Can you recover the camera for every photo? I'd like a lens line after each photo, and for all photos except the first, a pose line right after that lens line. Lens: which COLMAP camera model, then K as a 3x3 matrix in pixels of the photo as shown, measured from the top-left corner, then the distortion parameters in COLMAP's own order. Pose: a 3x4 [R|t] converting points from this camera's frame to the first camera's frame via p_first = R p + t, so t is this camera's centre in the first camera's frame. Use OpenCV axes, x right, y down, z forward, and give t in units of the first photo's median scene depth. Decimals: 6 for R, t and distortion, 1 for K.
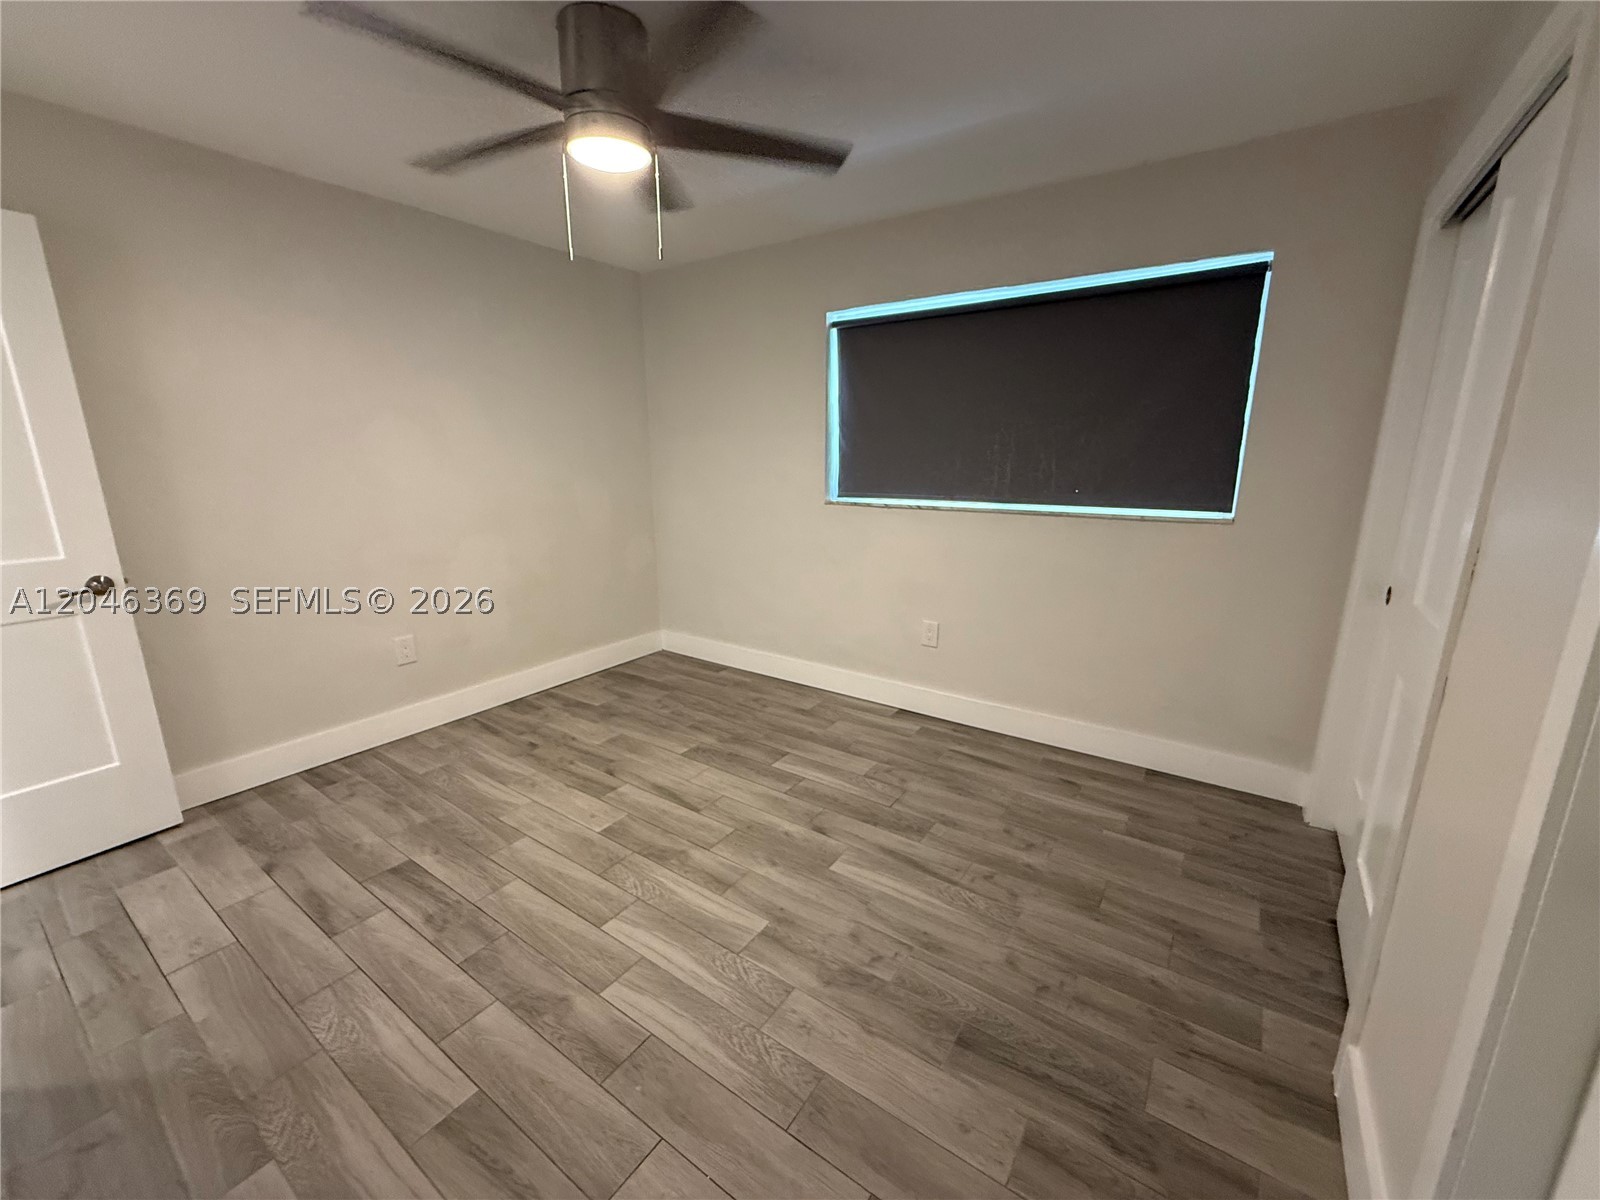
lens RADIAL K [[636.9, 0, 793.9], [0, 636.9, 600.7], [0, 0, 1]] dist [-0.002096, -0.000289]
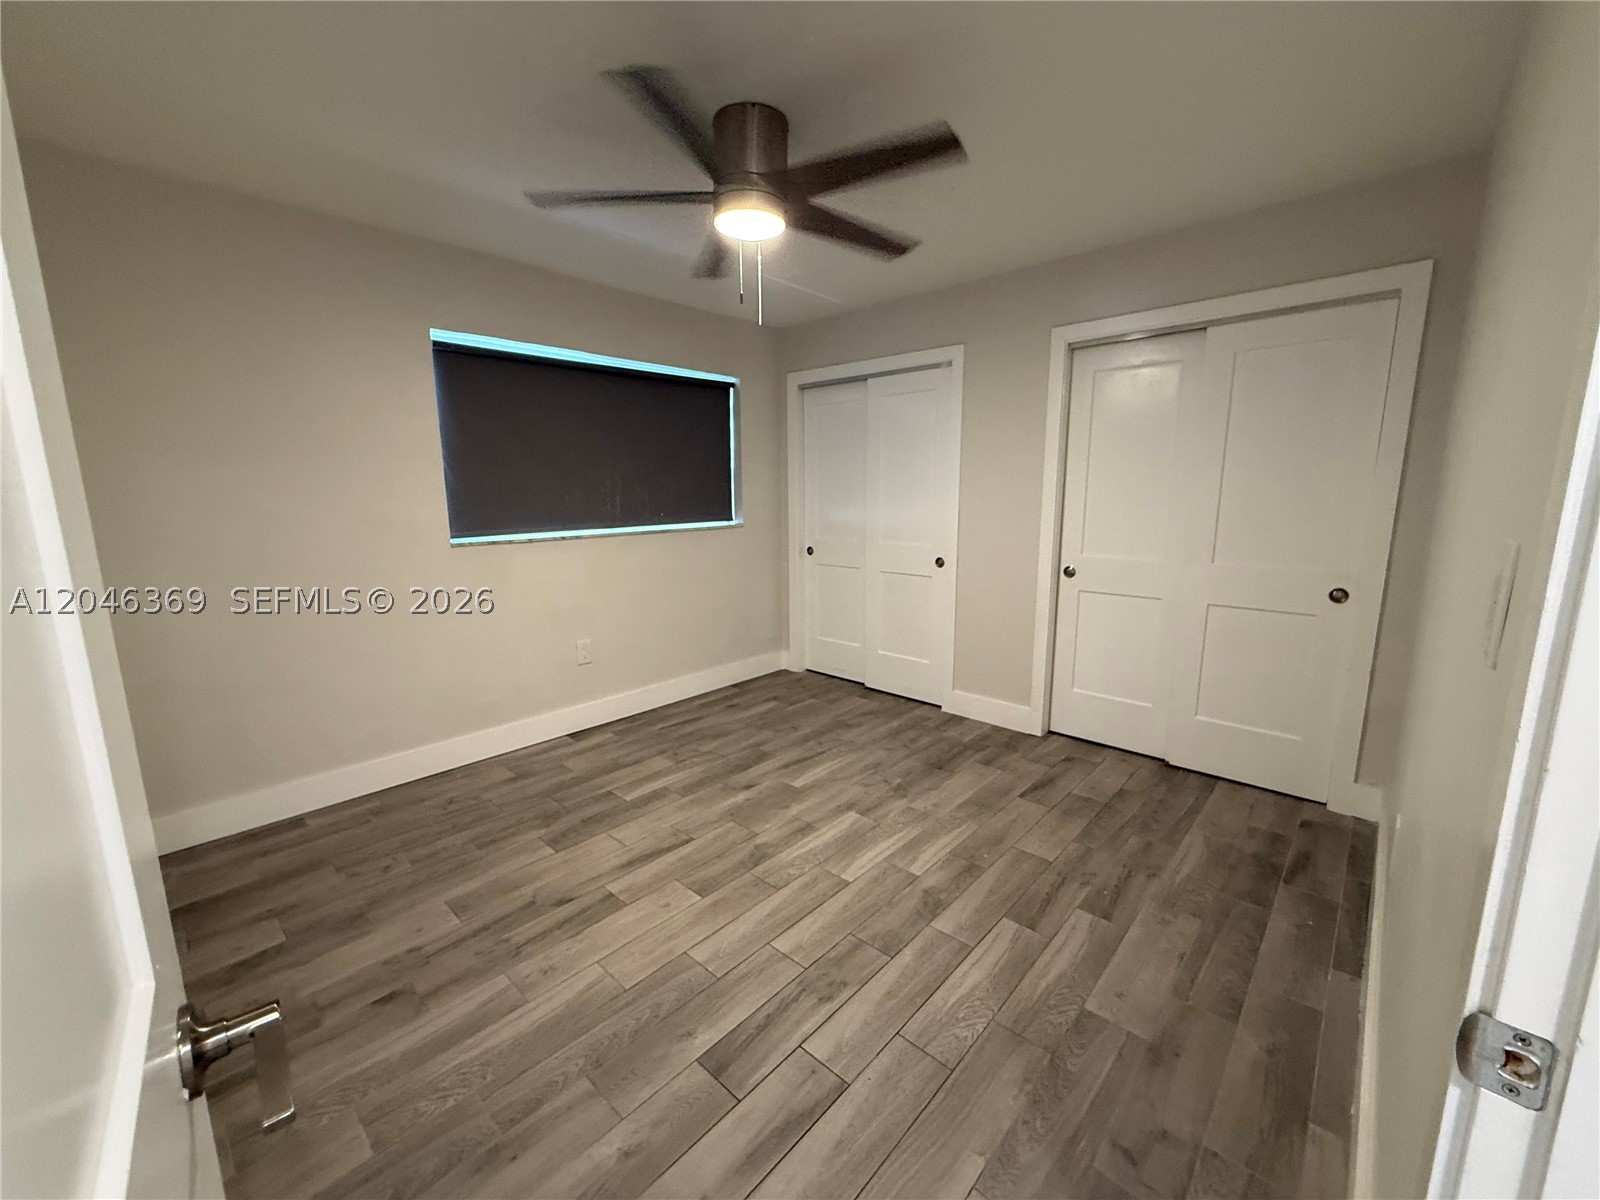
lens RADIAL K [[636.9, 0, 793.9], [0, 636.9, 600.7], [0, 0, 1]] dist [-0.002096, -0.000289]
pose [[0.146514, -0.173077, 0.973950, -1.087188], [0.233776, 0.962743, 0.135918, -0.135394], [-0.961188, 0.207772, 0.181517, 0.615838]]
